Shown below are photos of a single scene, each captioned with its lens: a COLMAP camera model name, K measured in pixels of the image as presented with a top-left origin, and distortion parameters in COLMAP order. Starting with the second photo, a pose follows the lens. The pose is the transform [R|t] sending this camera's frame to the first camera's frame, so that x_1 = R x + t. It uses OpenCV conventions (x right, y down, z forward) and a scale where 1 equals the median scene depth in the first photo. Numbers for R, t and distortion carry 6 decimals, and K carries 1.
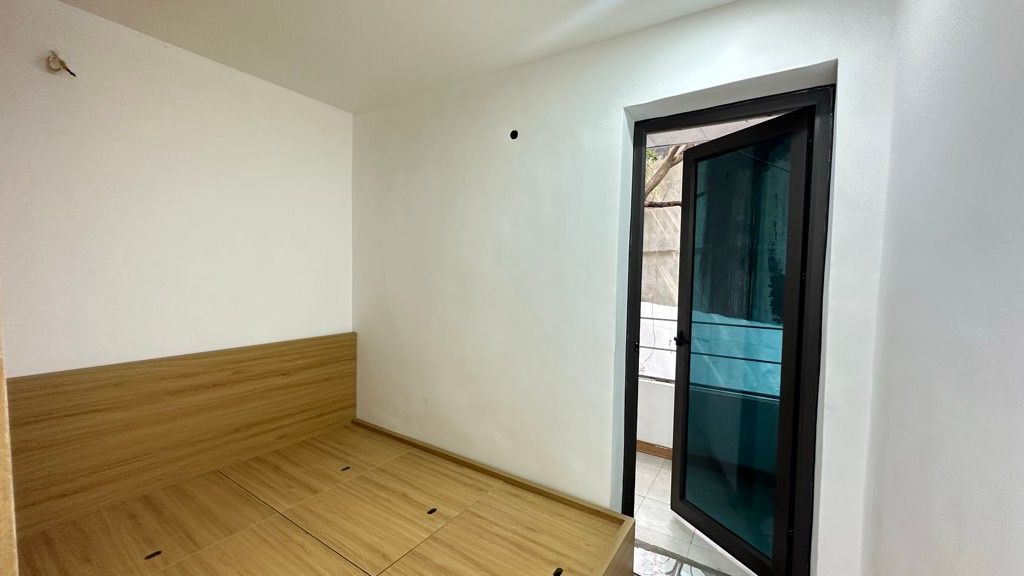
lens RADIAL K [[405.5, 0, 513.9], [0, 405.5, 287.4], [0, 0, 1]] dist [0.001581, 0.000345]
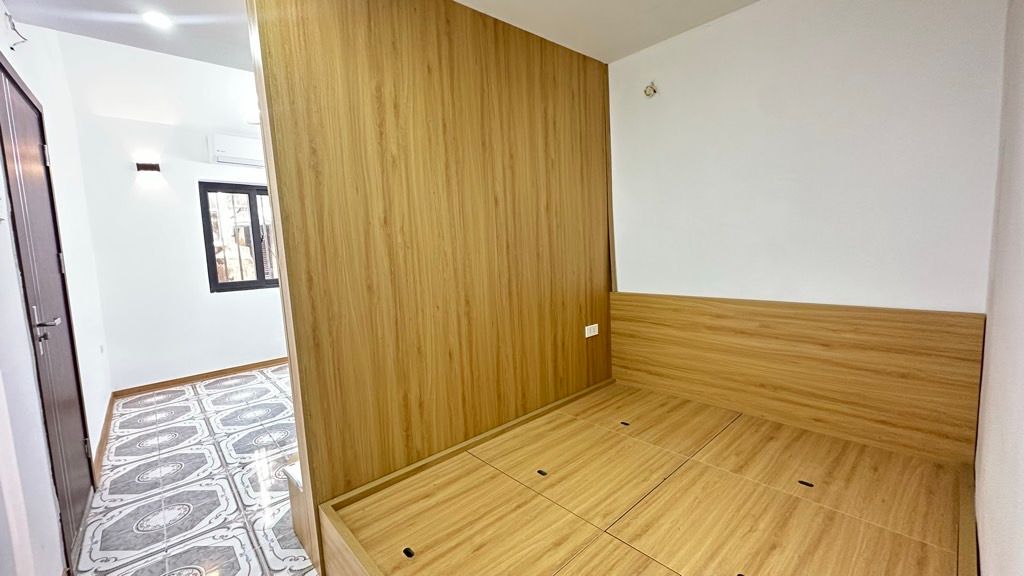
lens RADIAL K [[405.5, 0, 512.0], [0, 405.5, 287.1], [0, 0, 1]] dist [0.001581, 0.000345]
pose [[-0.250688, 0.084952, -0.964333, 0.350100], [-0.005061, 0.996014, 0.089058, 0.032031], [0.968055, 0.027207, -0.249259, 0.600050]]
